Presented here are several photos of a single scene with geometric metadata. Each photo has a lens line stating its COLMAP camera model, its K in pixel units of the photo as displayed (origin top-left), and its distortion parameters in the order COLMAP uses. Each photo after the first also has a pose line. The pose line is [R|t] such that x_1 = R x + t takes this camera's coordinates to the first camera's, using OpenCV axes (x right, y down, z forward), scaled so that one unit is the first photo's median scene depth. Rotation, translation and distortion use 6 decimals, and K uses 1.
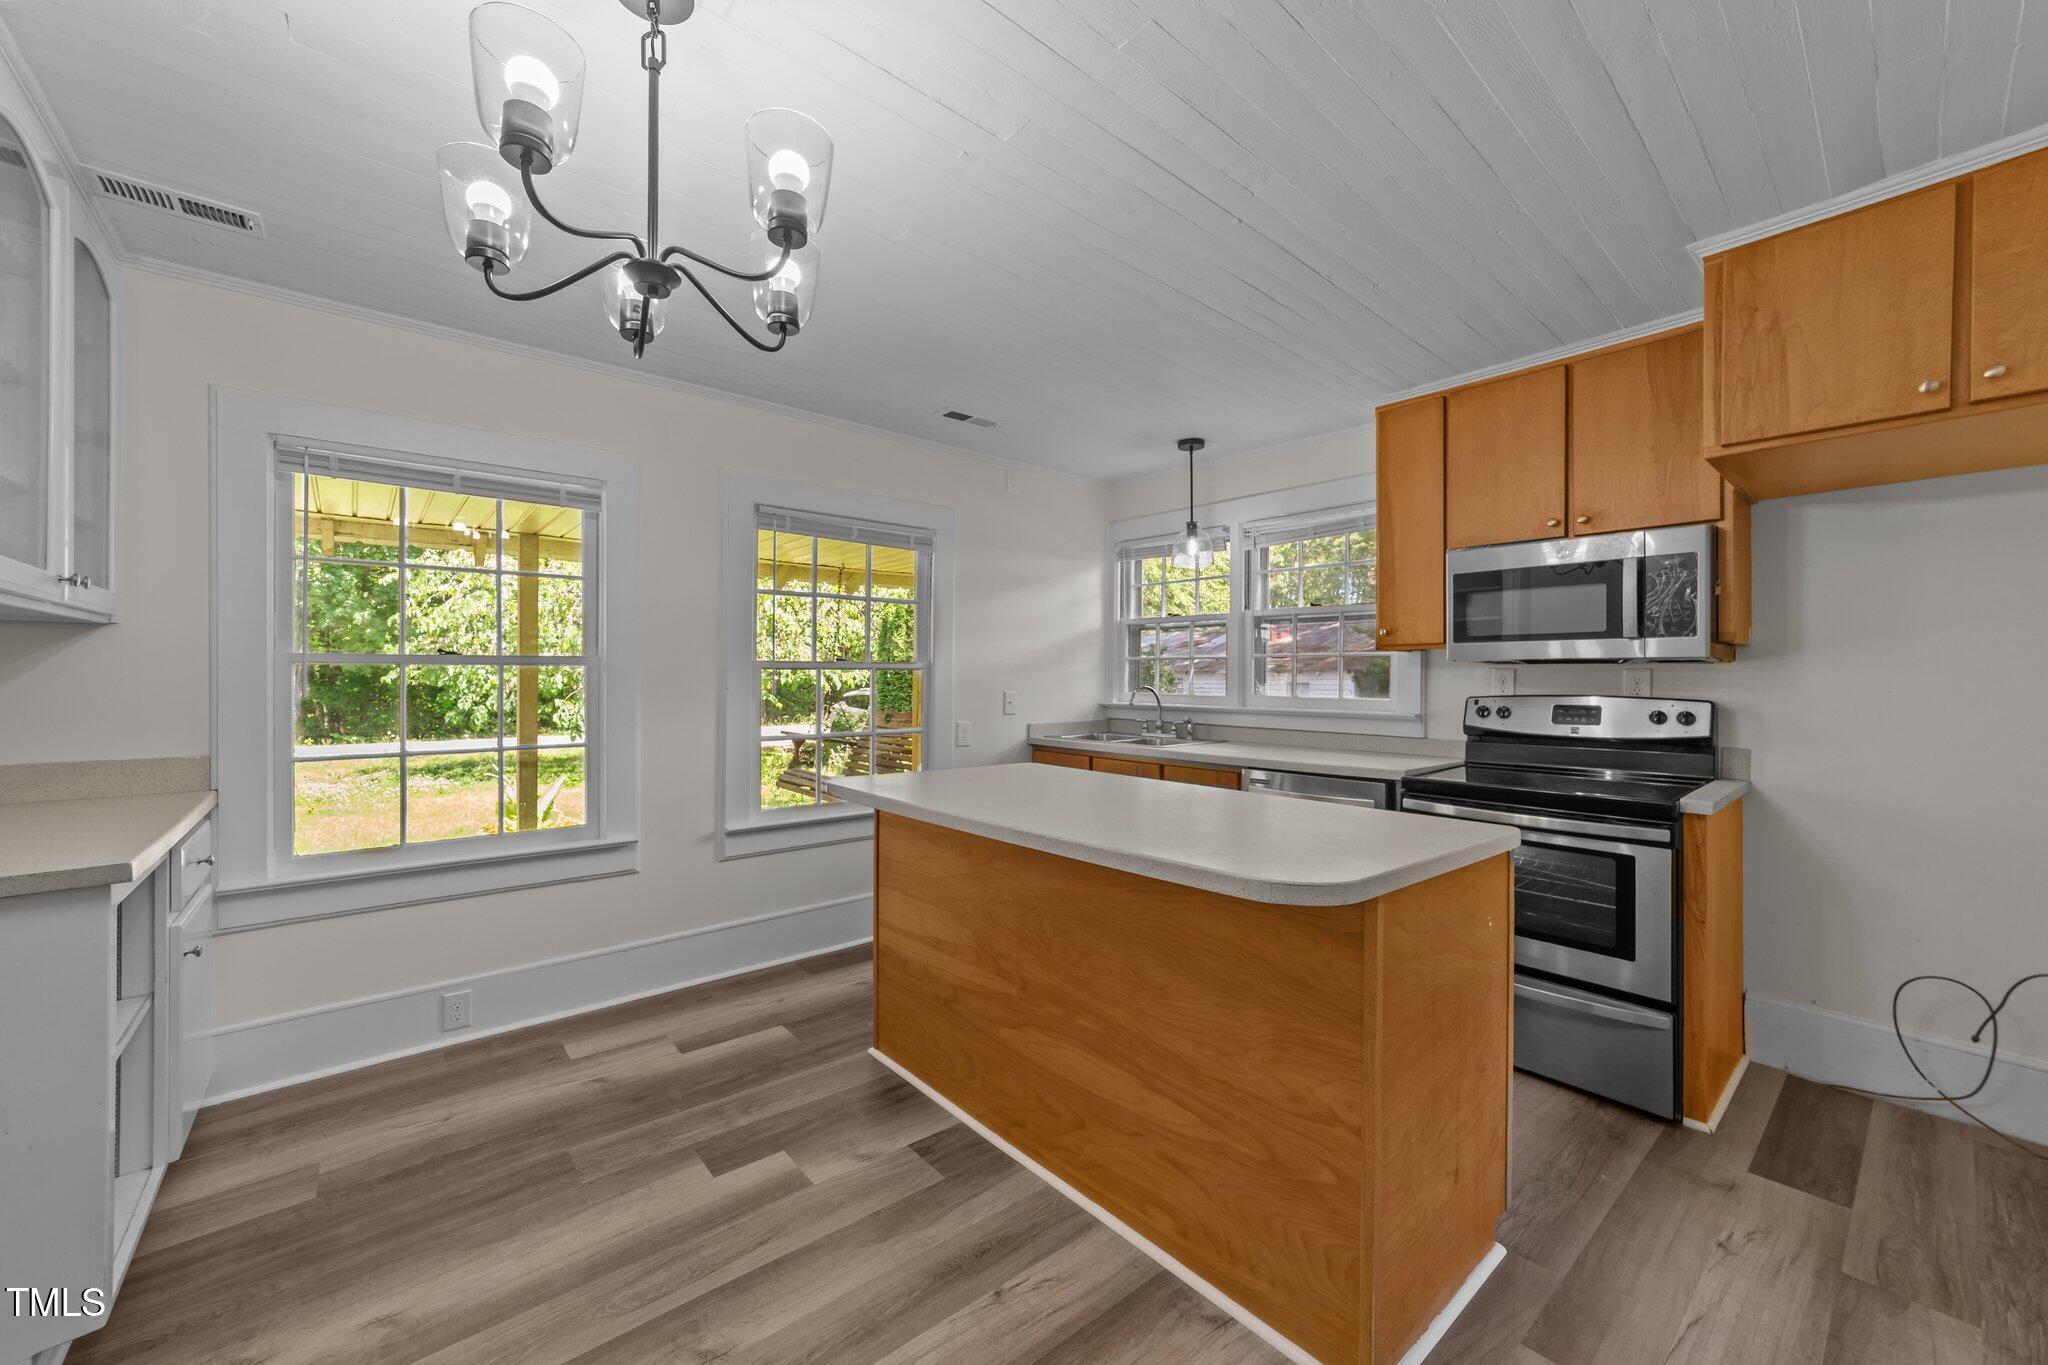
lens RADIAL K [[787.3, 0, 1007.2], [0, 787.3, 679.4], [0, 0, 1]] dist [-0.013489, 0.006593]
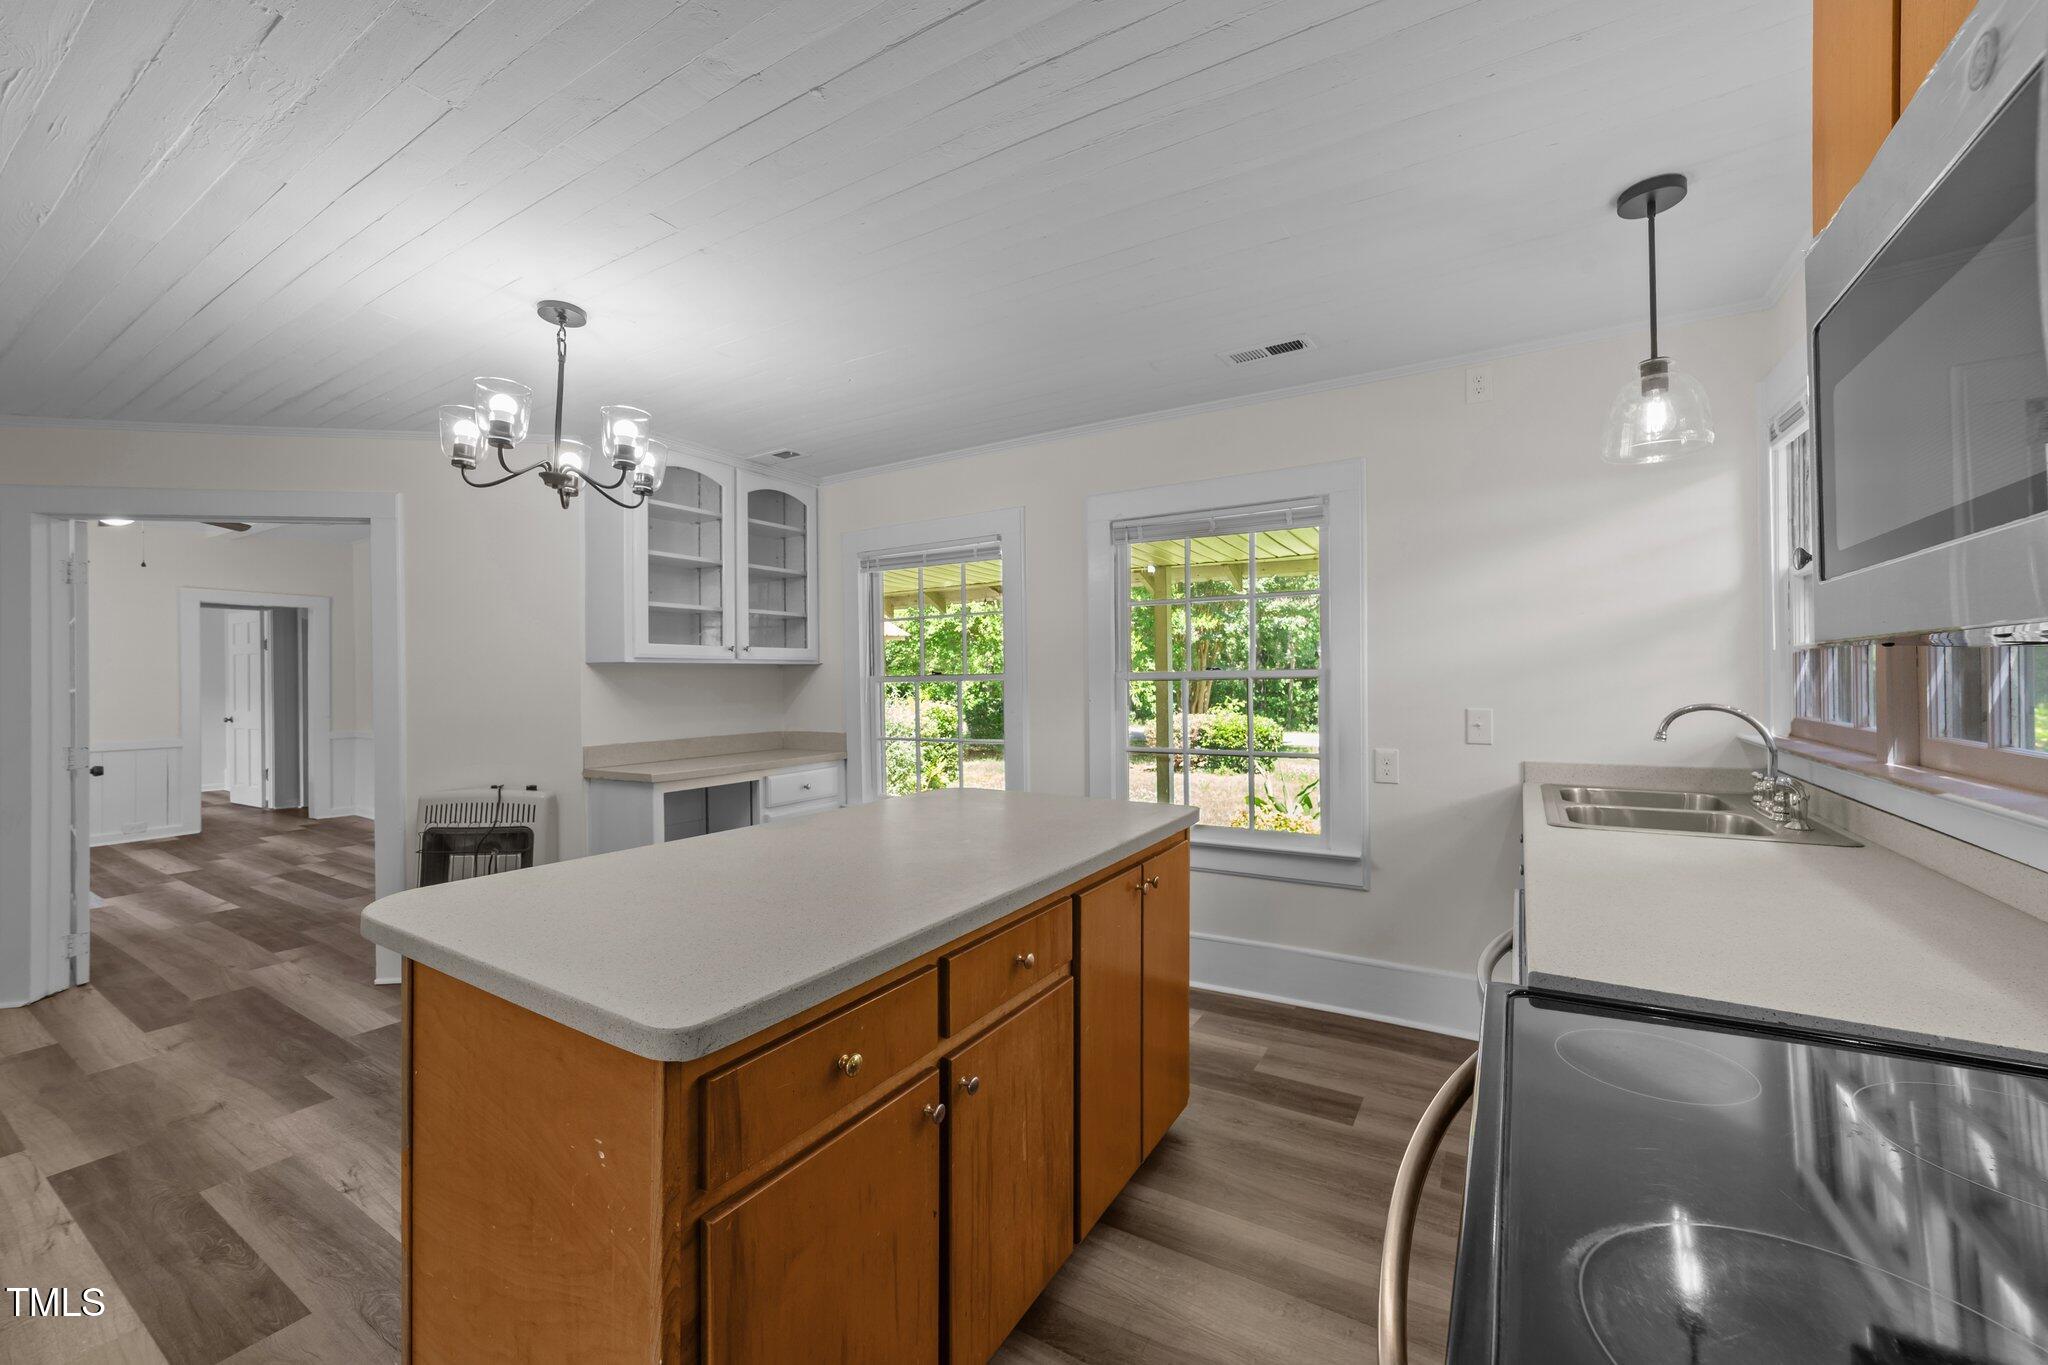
lens RADIAL K [[787.3, 0, 1017.0], [0, 787.3, 676.4], [0, 0, 1]] dist [-0.013489, 0.006593]
pose [[0.322309, -0.016300, -0.946494, 0.873397], [0.006129, 0.999867, -0.015133, -0.006048], [0.946615, -0.000924, 0.322366, 0.768501]]
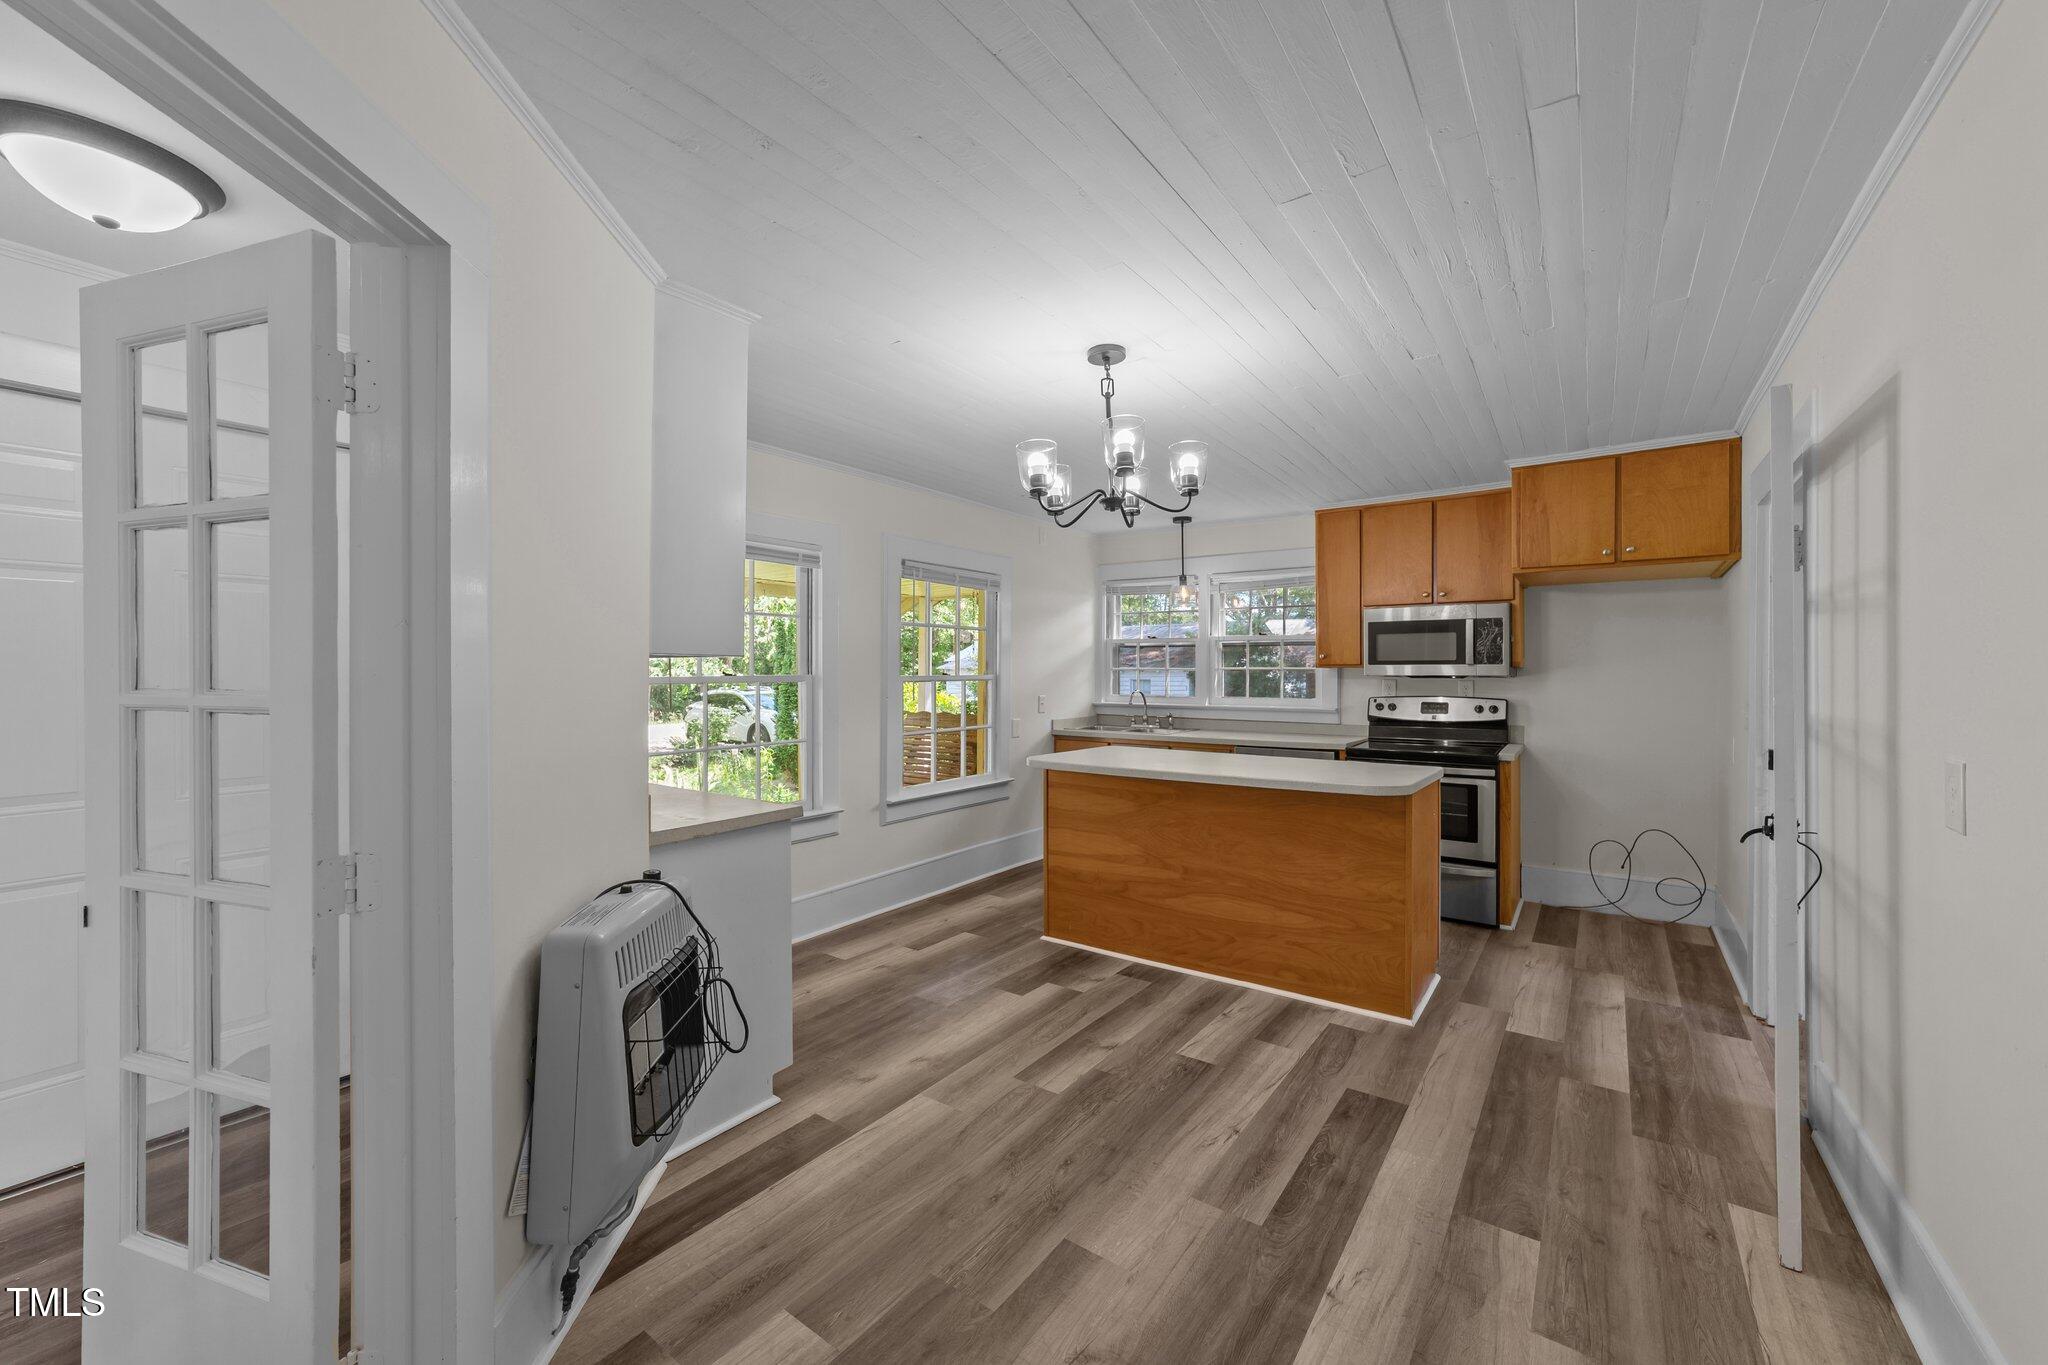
lens RADIAL K [[787.3, 0, 1014.1], [0, 787.3, 679.4], [0, 0, 1]] dist [-0.013489, 0.006593]
pose [[0.973069, -0.006054, 0.230433, -0.612790], [0.004655, 0.999967, 0.006611, -0.035668], [-0.230466, -0.005361, 0.973066, -0.485801]]
